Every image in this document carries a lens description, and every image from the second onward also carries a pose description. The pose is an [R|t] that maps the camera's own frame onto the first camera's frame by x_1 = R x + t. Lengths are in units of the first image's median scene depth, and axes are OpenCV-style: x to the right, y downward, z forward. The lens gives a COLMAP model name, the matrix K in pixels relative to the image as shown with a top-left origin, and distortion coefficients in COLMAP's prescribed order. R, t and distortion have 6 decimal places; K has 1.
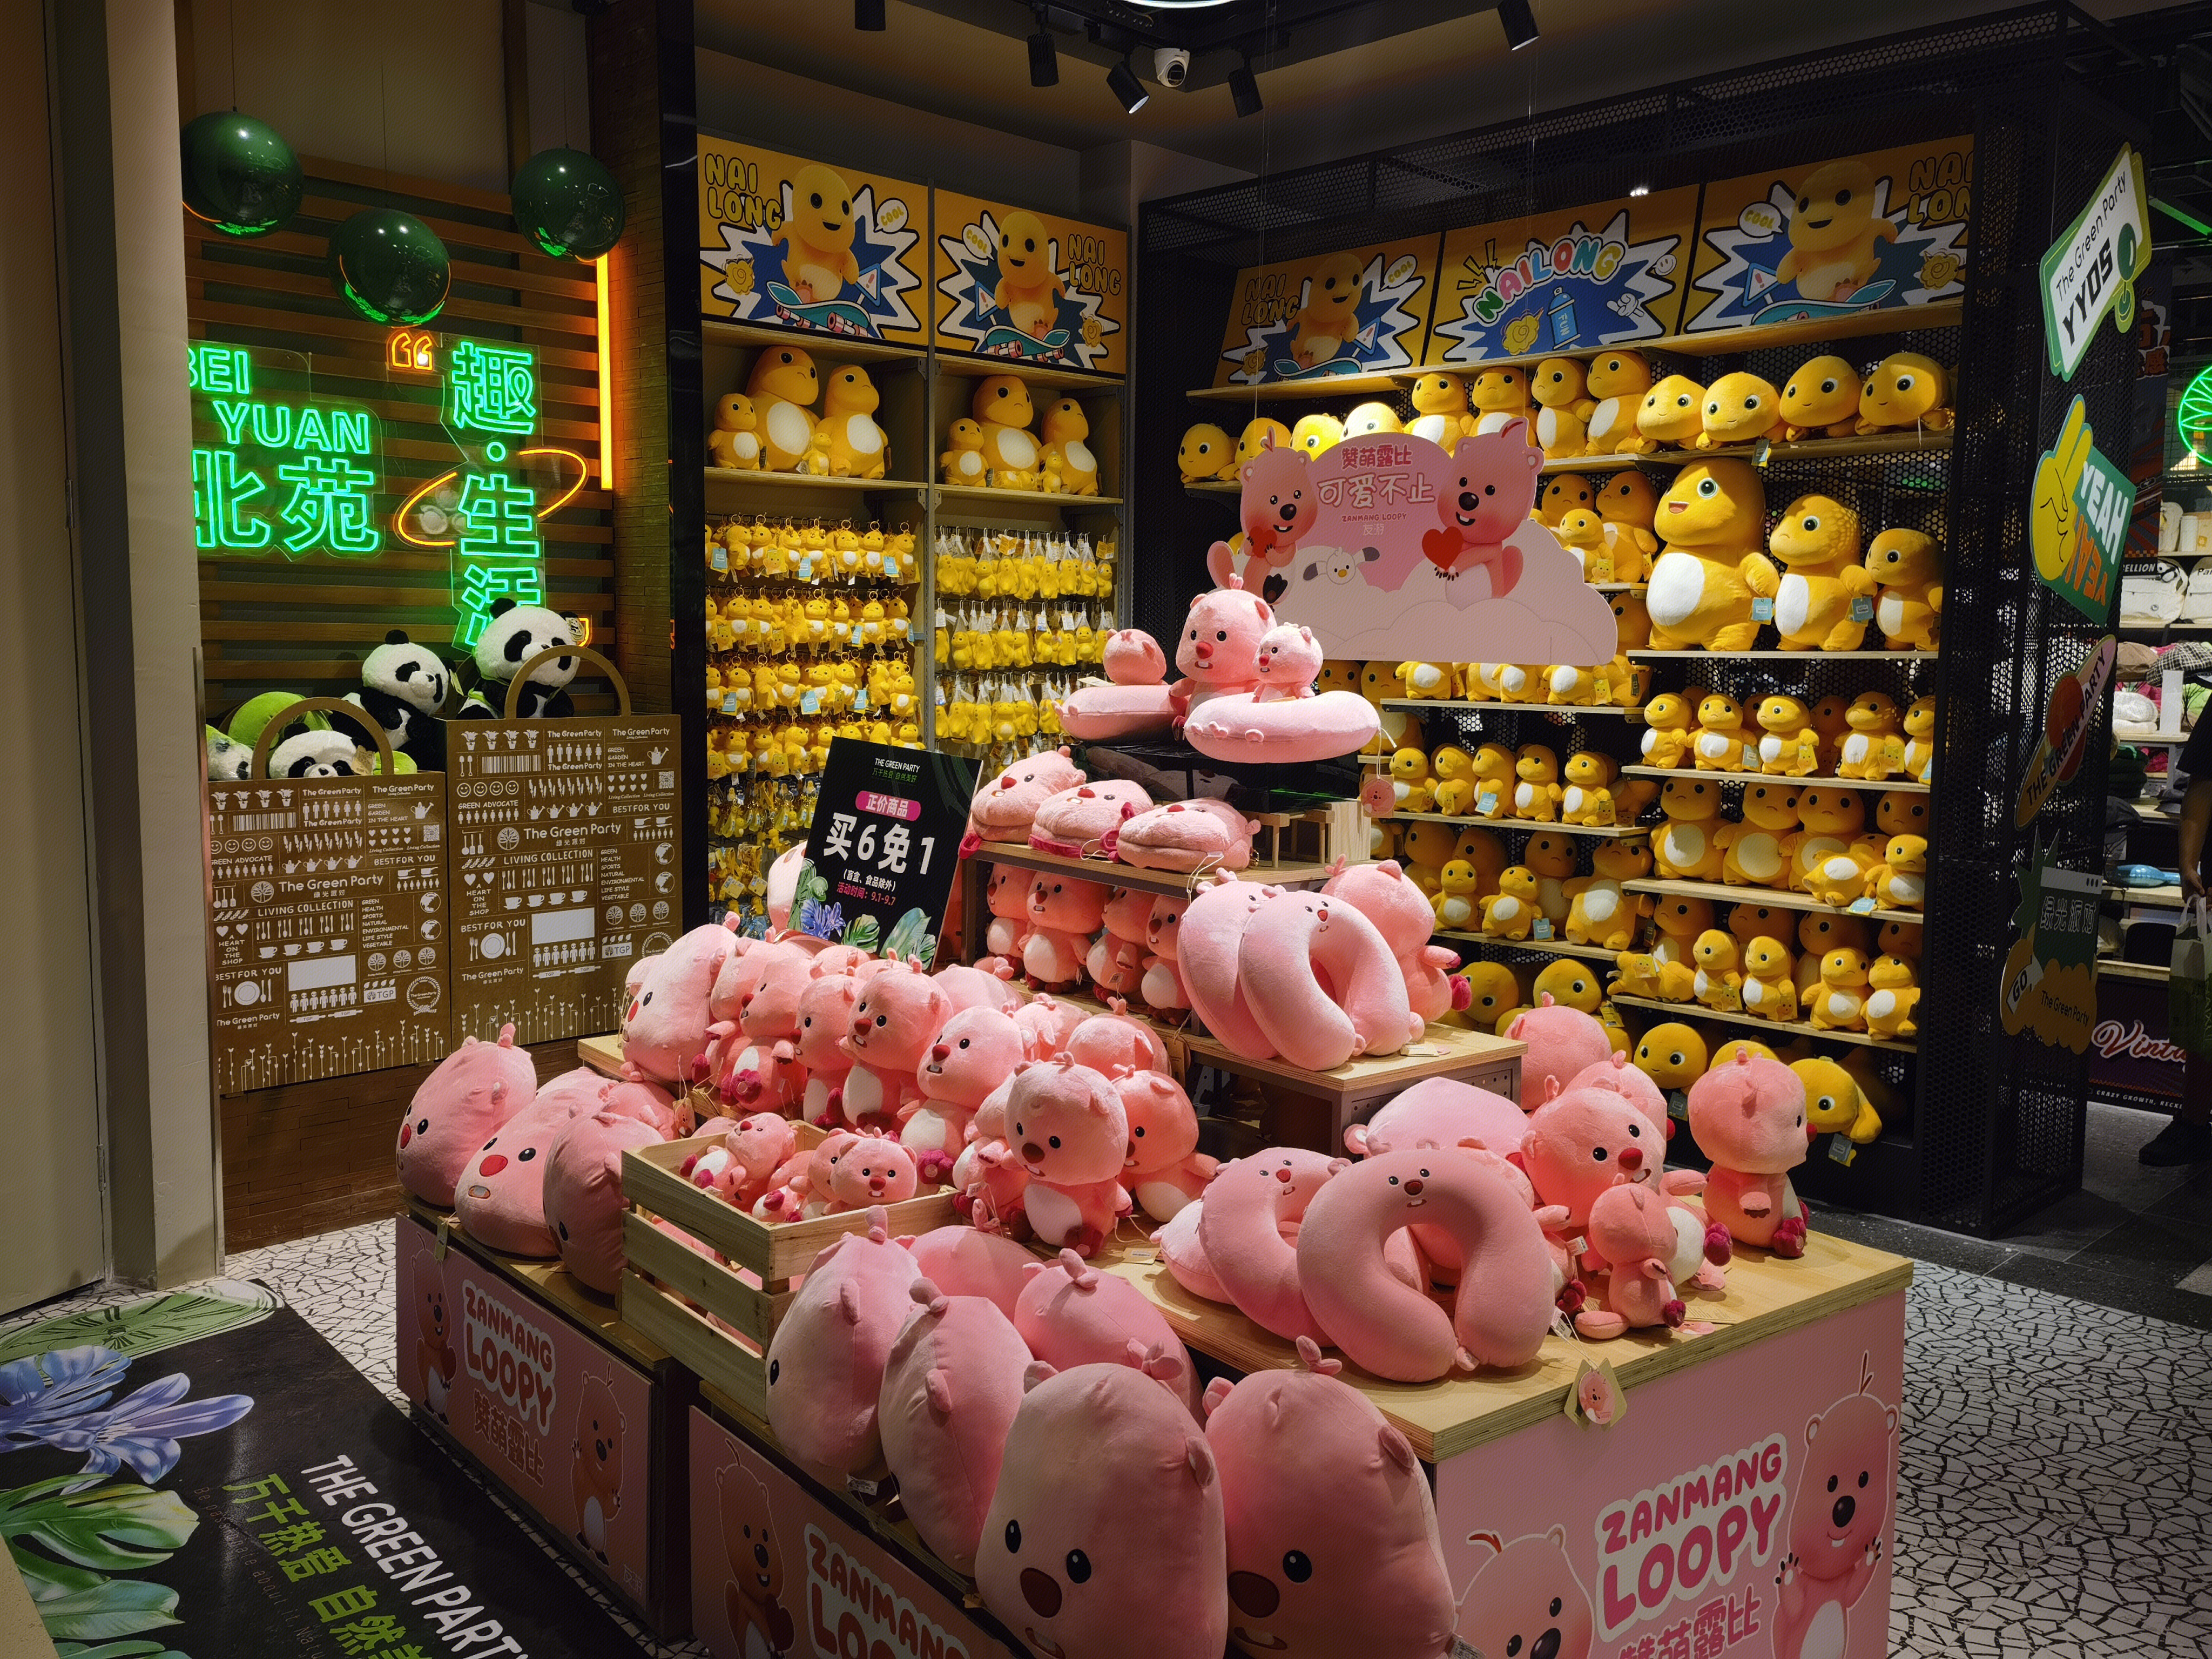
lens RADIAL K [[1985.8, 0, 990.3], [0, 1985.8, 841.0], [0, 0, 1]] dist [-0.082551, 0.637552]
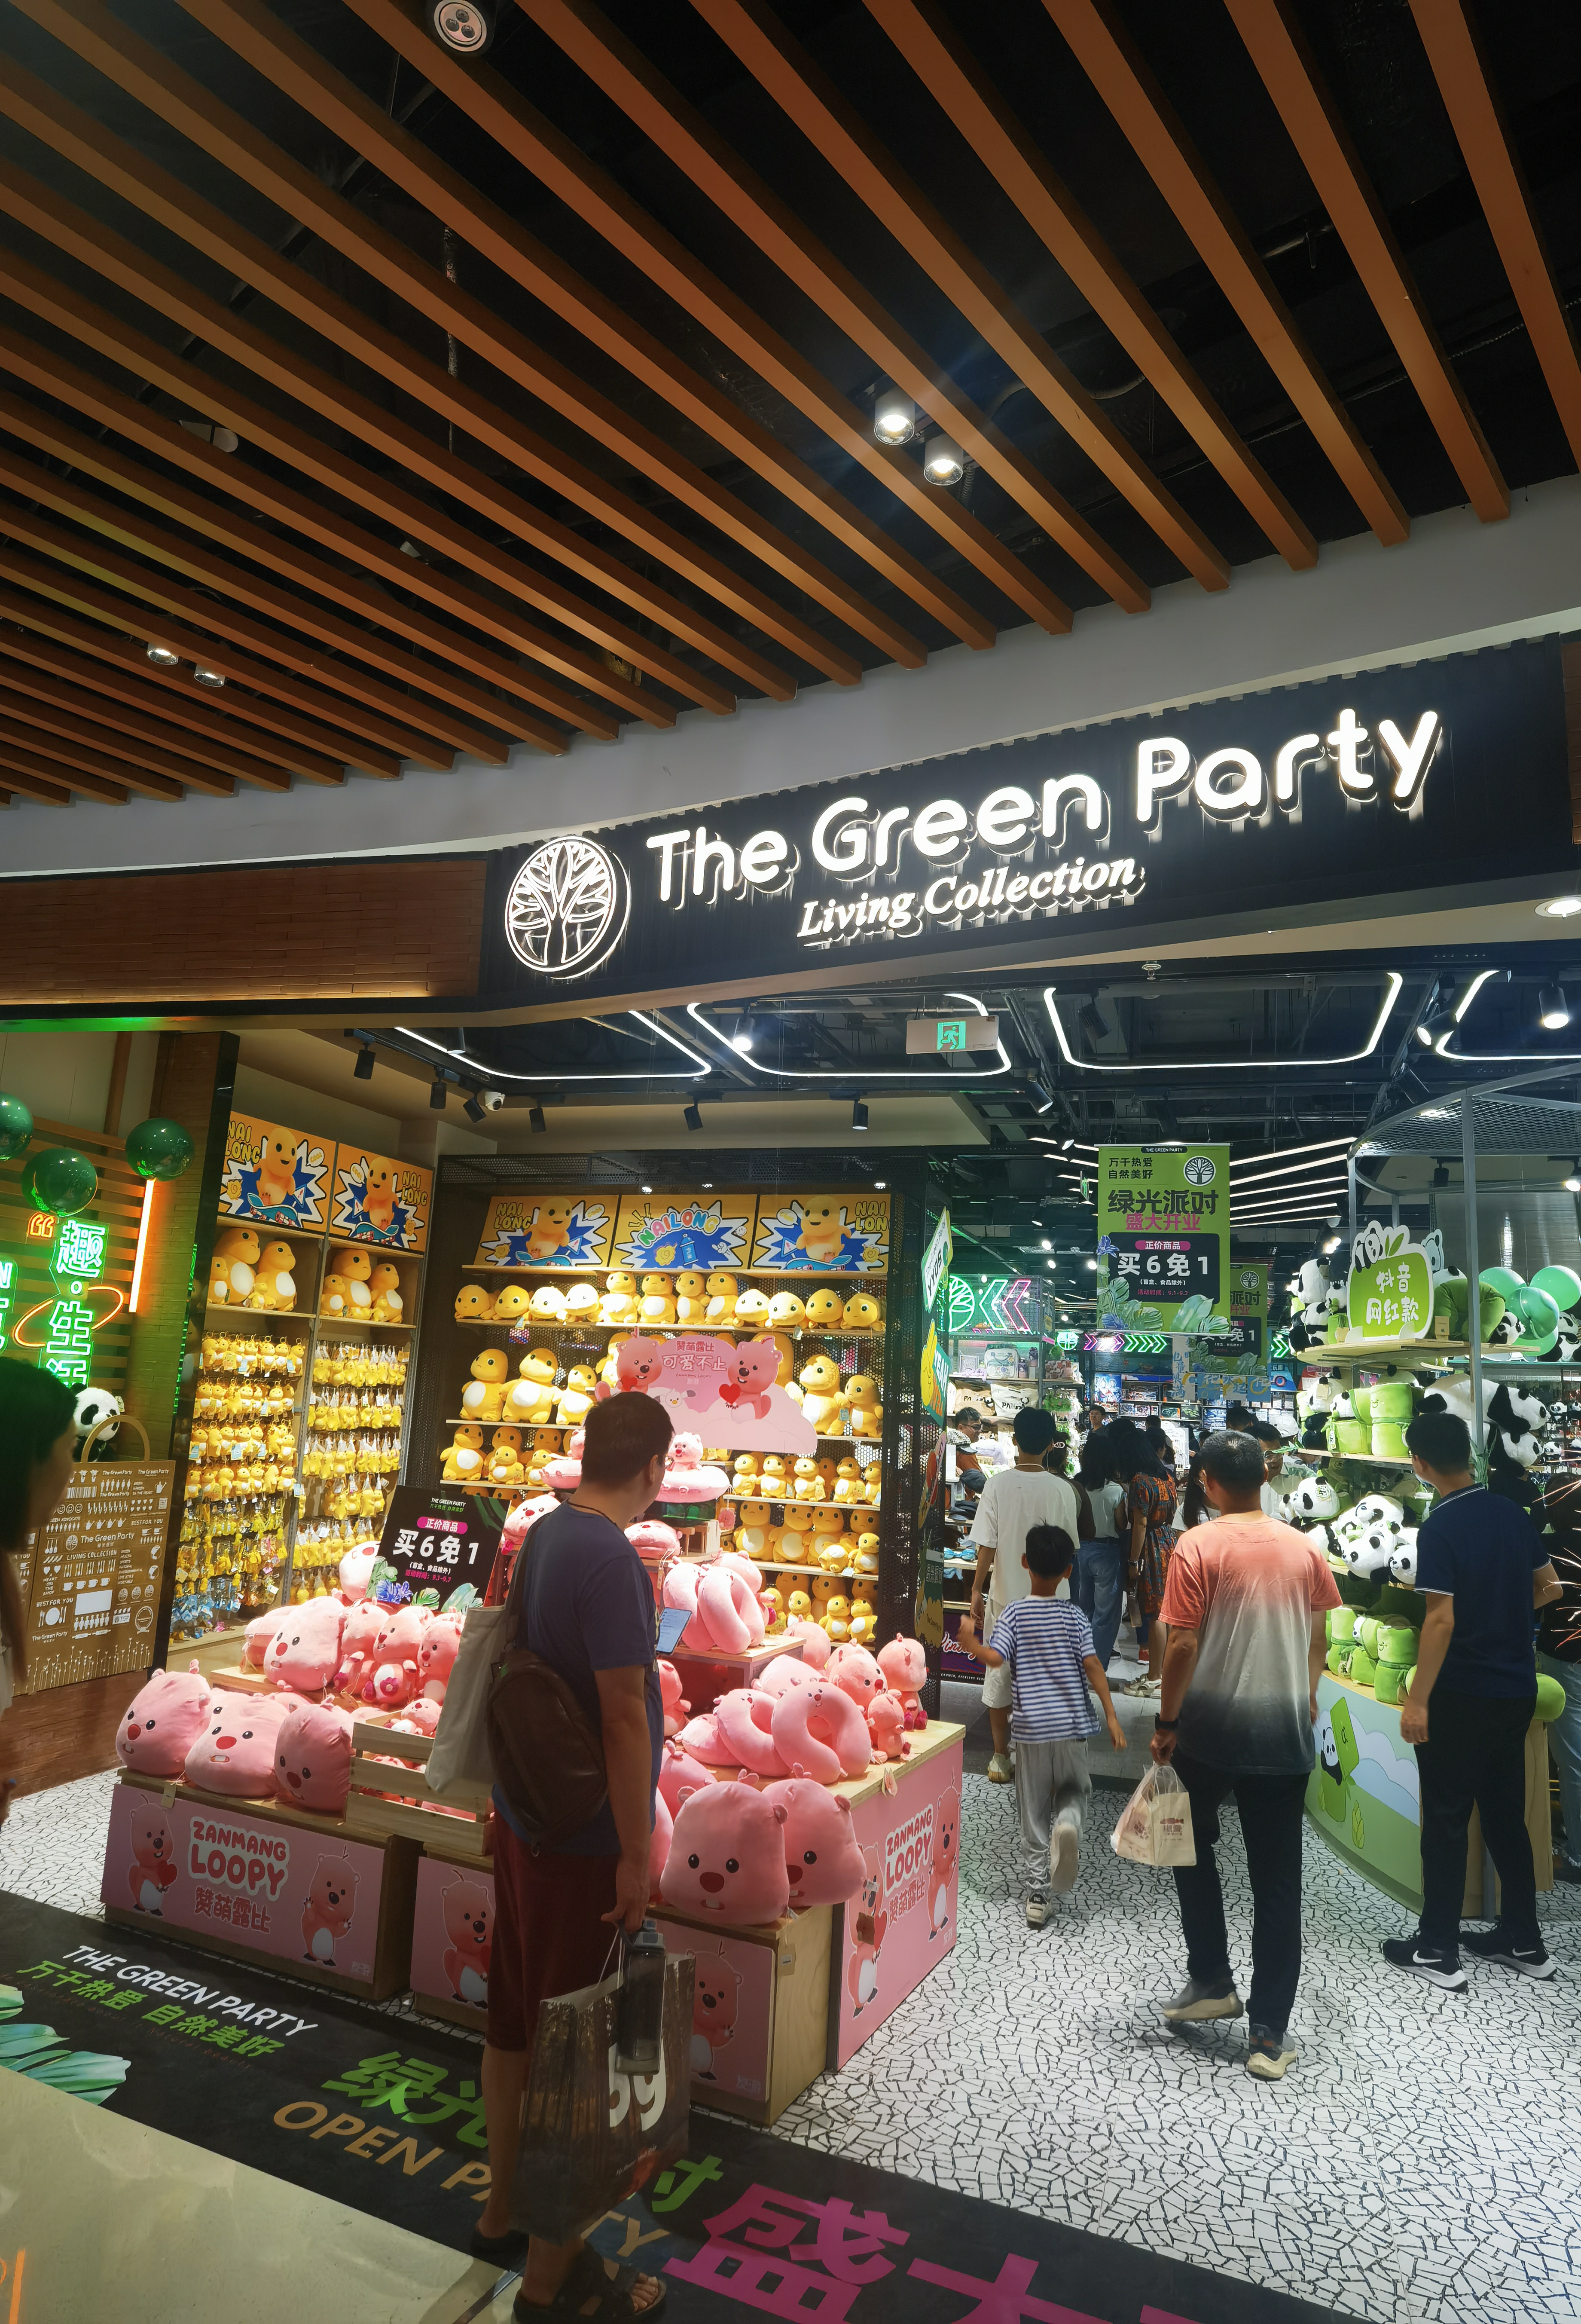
lens RADIAL K [[1310.5, 0, 790.5], [0, 1310.5, 1162.0], [0, 0, 1]] dist [-0.003169, -0.070872]
pose [[0.903284, 0.105305, 0.415920, -0.156803], [0.014176, 0.961557, -0.274239, -0.001406], [-0.428809, 0.253612, 0.867066, -0.143038]]
